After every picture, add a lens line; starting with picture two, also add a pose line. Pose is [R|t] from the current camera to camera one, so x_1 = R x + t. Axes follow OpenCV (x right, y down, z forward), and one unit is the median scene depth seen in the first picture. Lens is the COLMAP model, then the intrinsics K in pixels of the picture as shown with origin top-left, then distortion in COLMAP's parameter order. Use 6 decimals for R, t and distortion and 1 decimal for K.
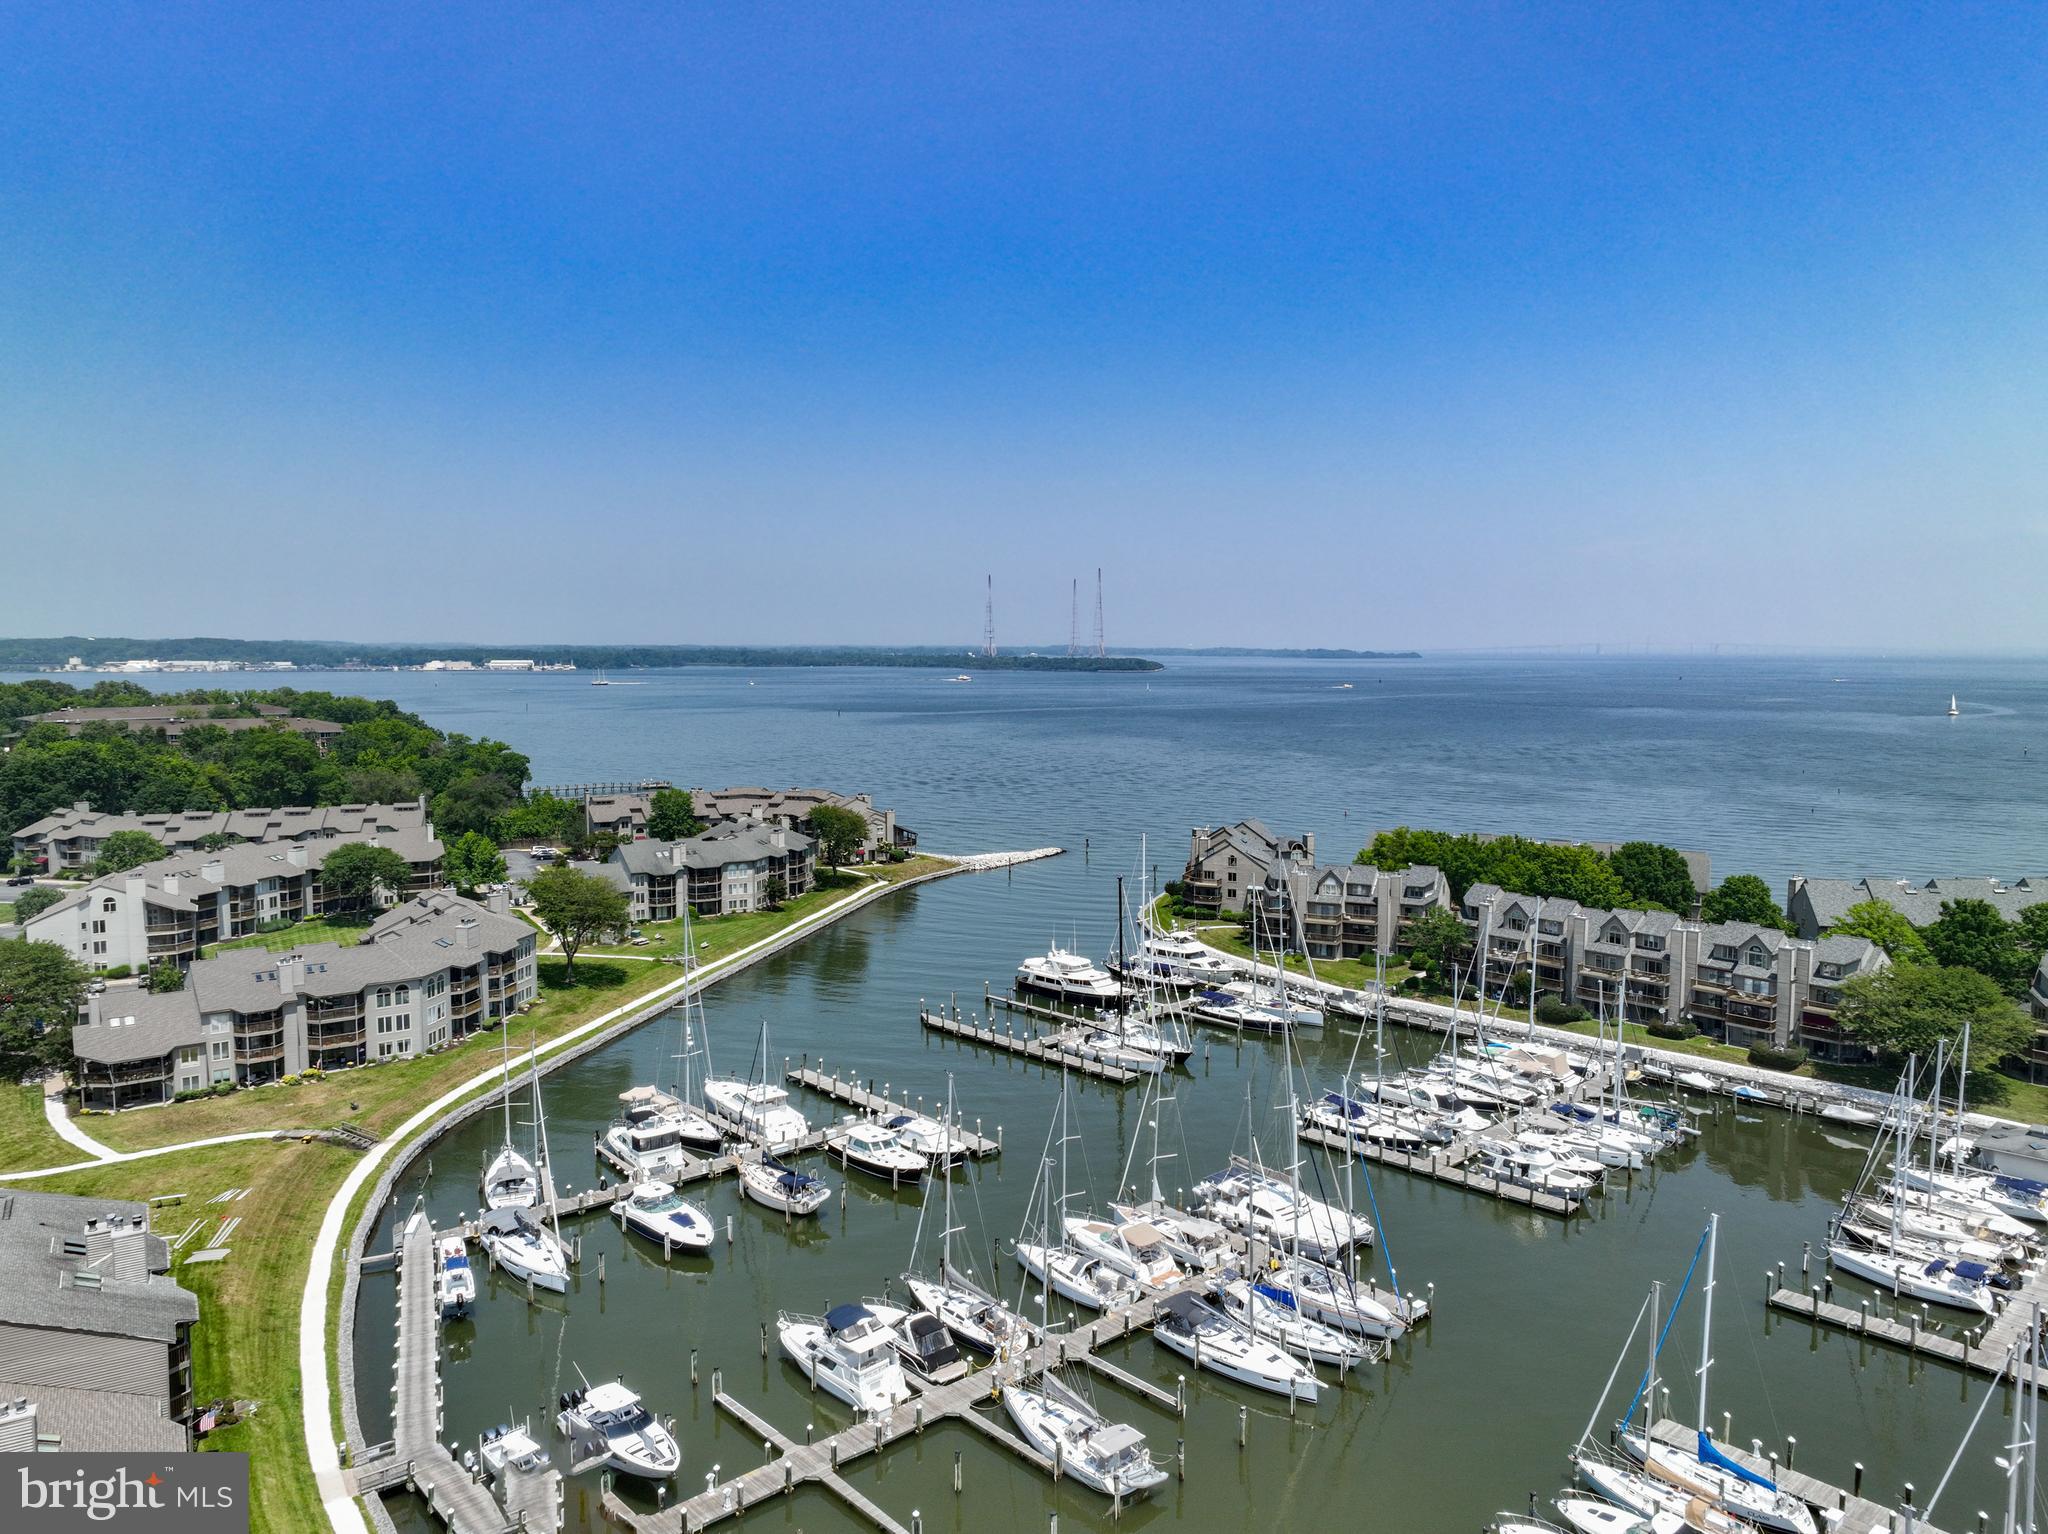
lens RADIAL K [[1438.5, 0, 1032.6], [0, 1438.5, 762.0], [0, 0, 1]] dist [0.000823, 0.013203]
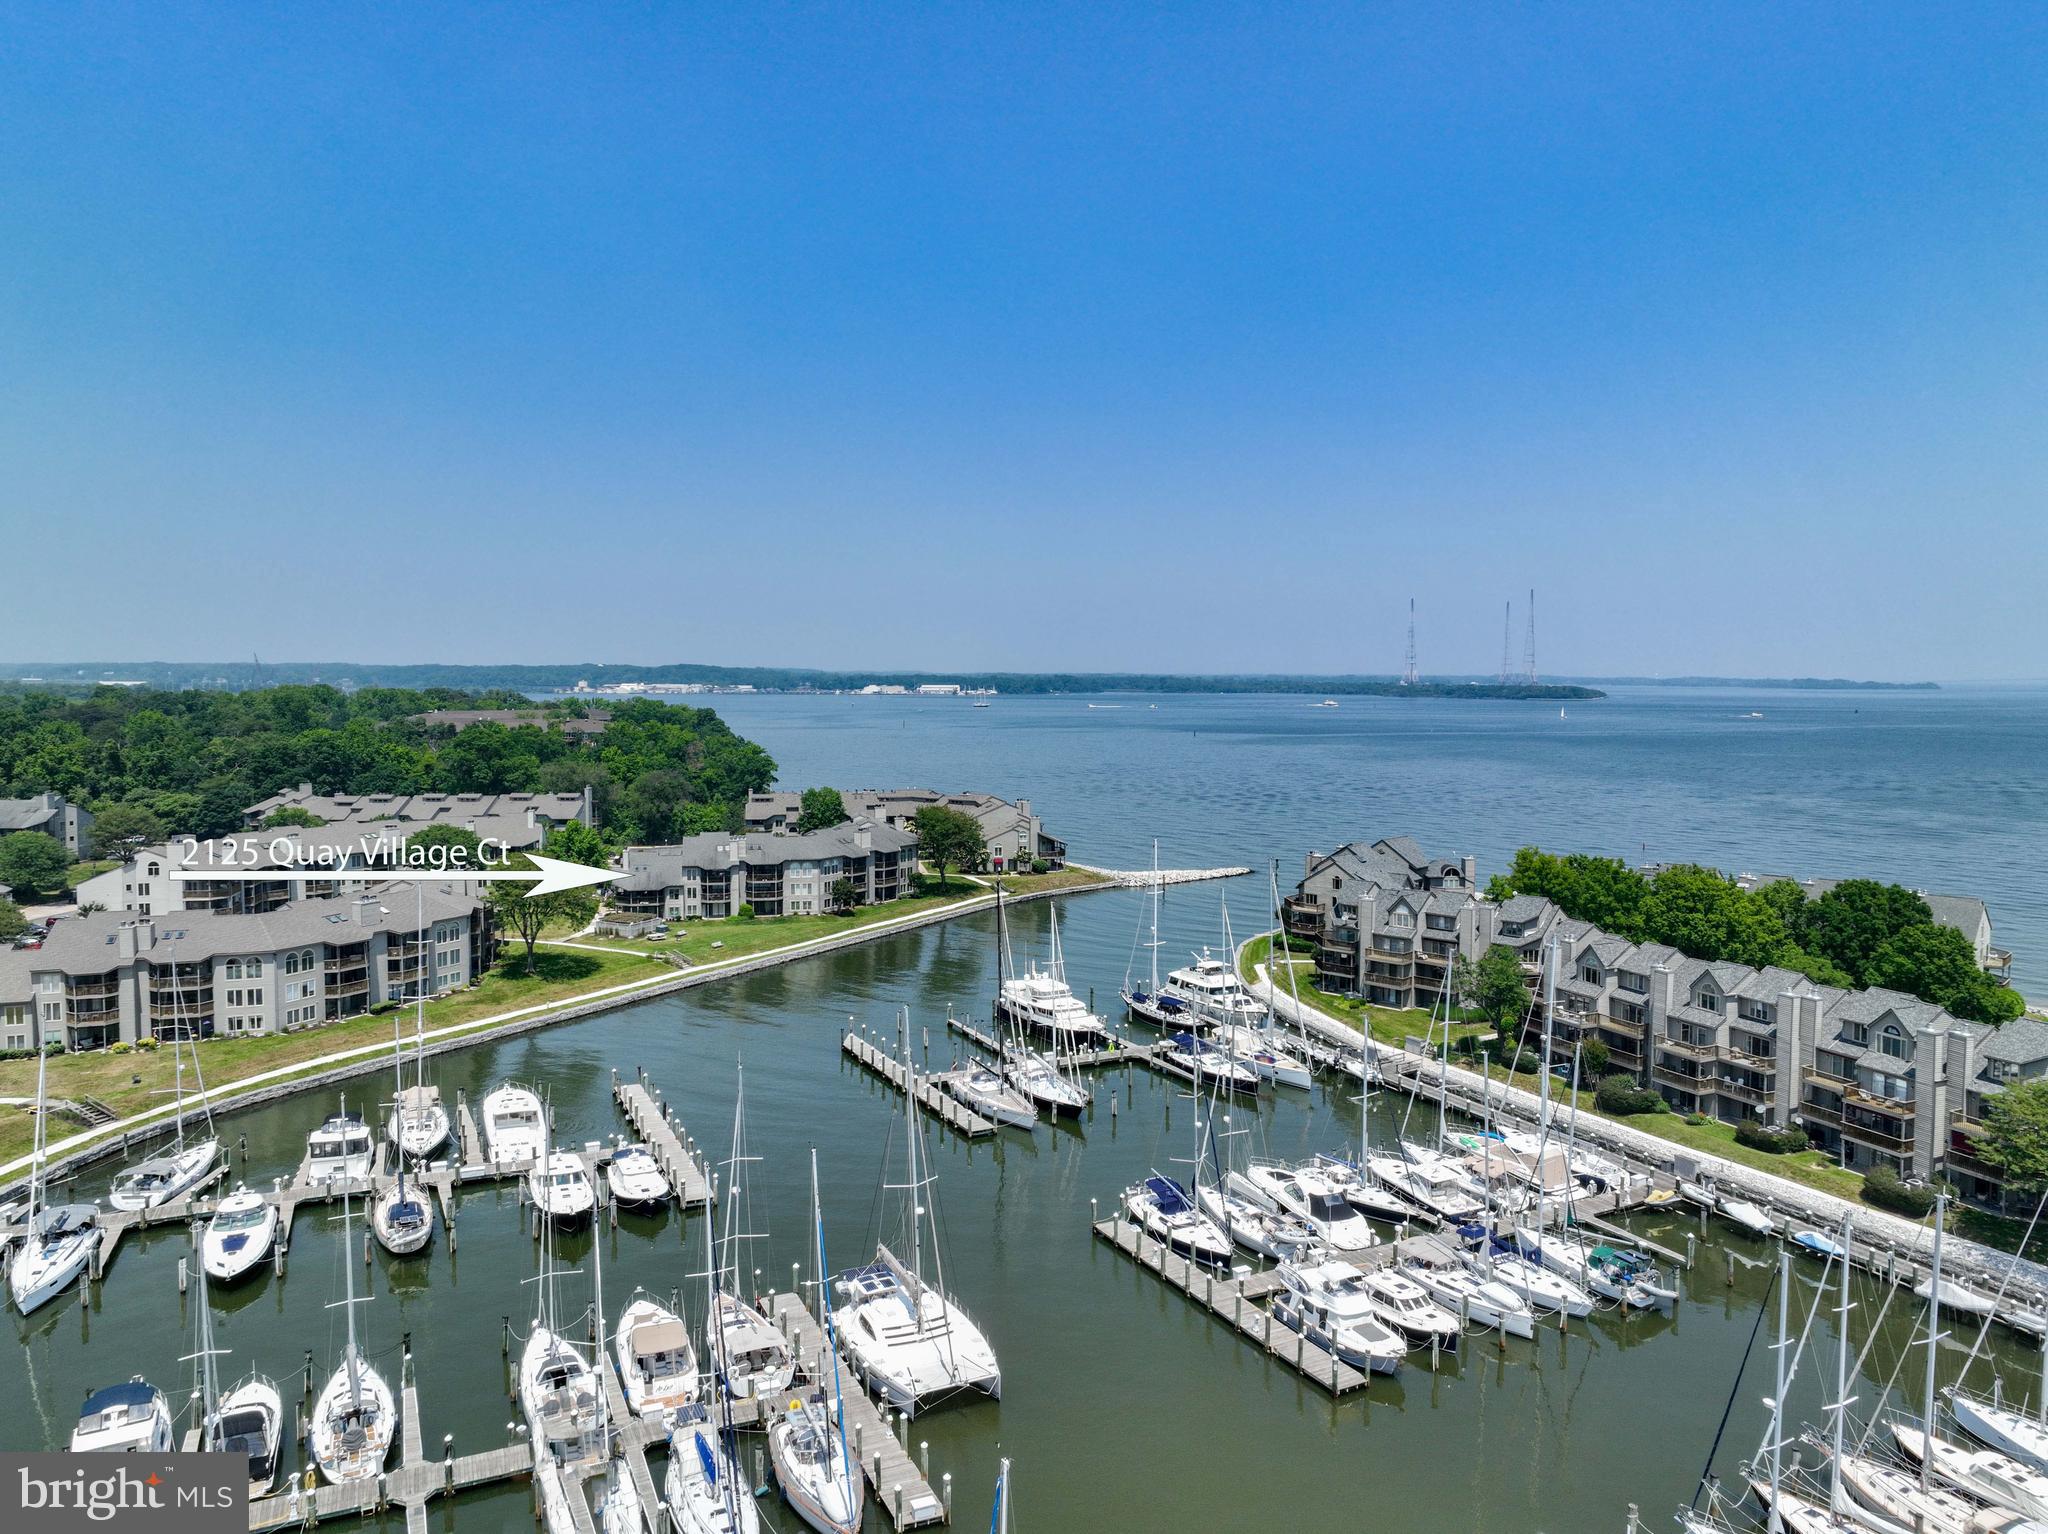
lens RADIAL K [[1438.5, 0, 1025.9], [0, 1438.5, 769.1], [0, 0, 1]] dist [0.000823, 0.013203]
pose [[0.952973, 0.021932, -0.302259, 0.274233], [-0.026663, 0.999578, -0.011534, 0.022462], [0.301879, 0.019051, 0.953156, 0.199232]]
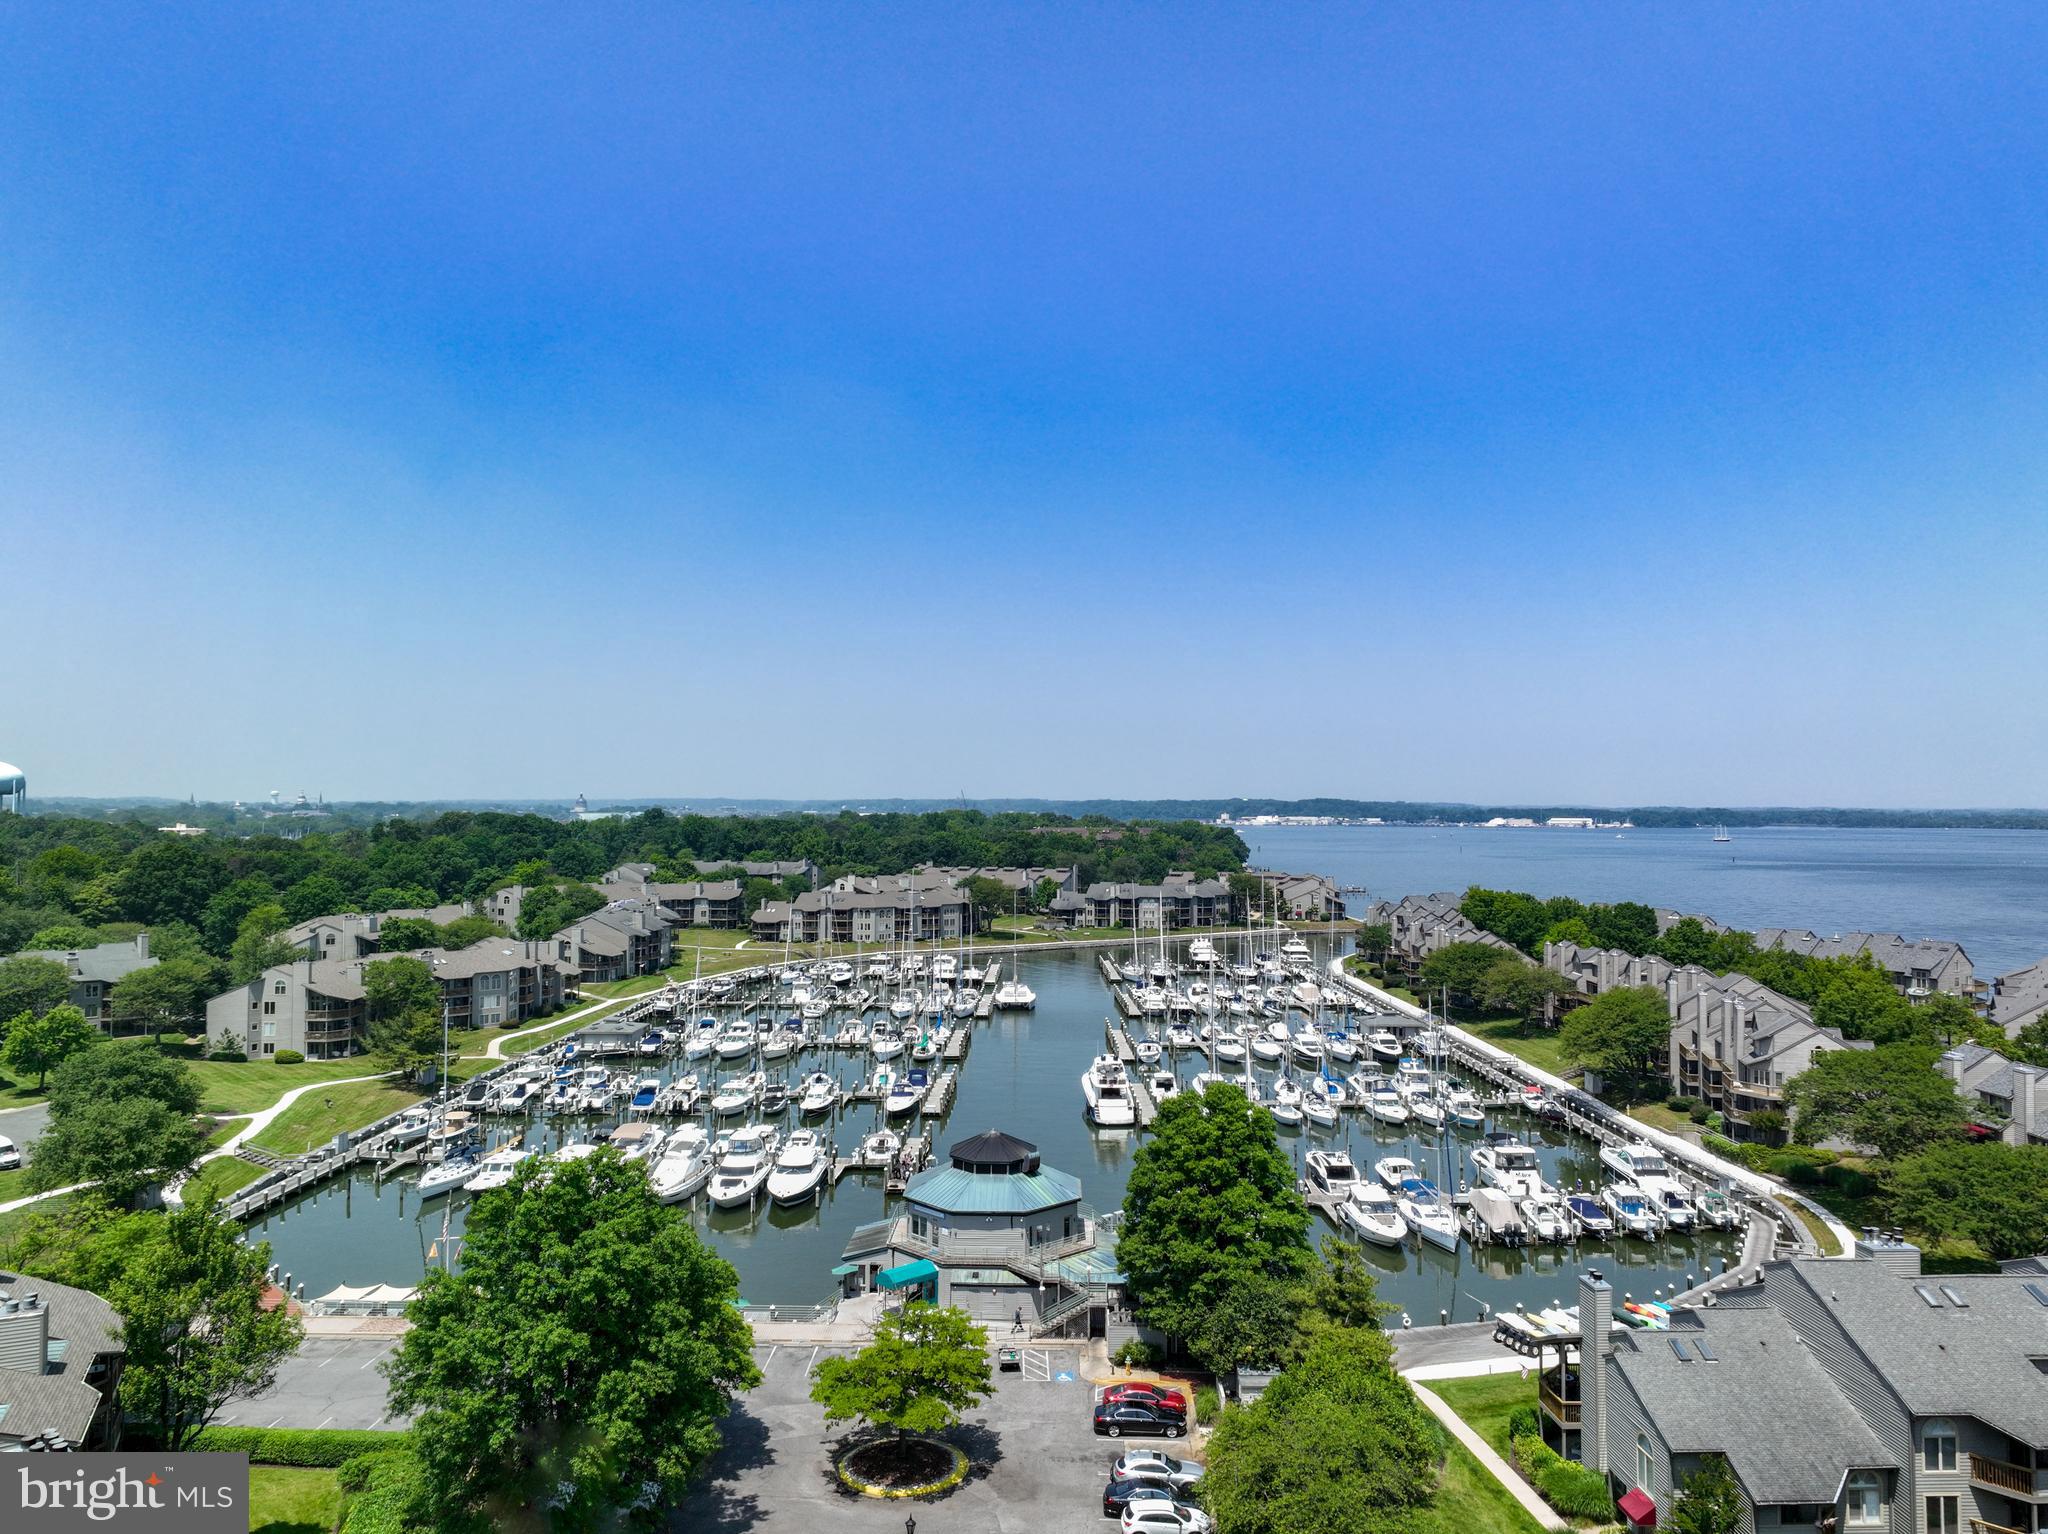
lens RADIAL K [[1438.5, 0, 1036.4], [0, 1438.5, 770.9], [0, 0, 1]] dist [0.000823, 0.013203]
pose [[0.727649, -0.016410, -0.685754, 1.094890], [-0.057556, 0.994728, -0.084876, 0.092899], [0.683531, 0.101229, 0.722868, -0.408289]]
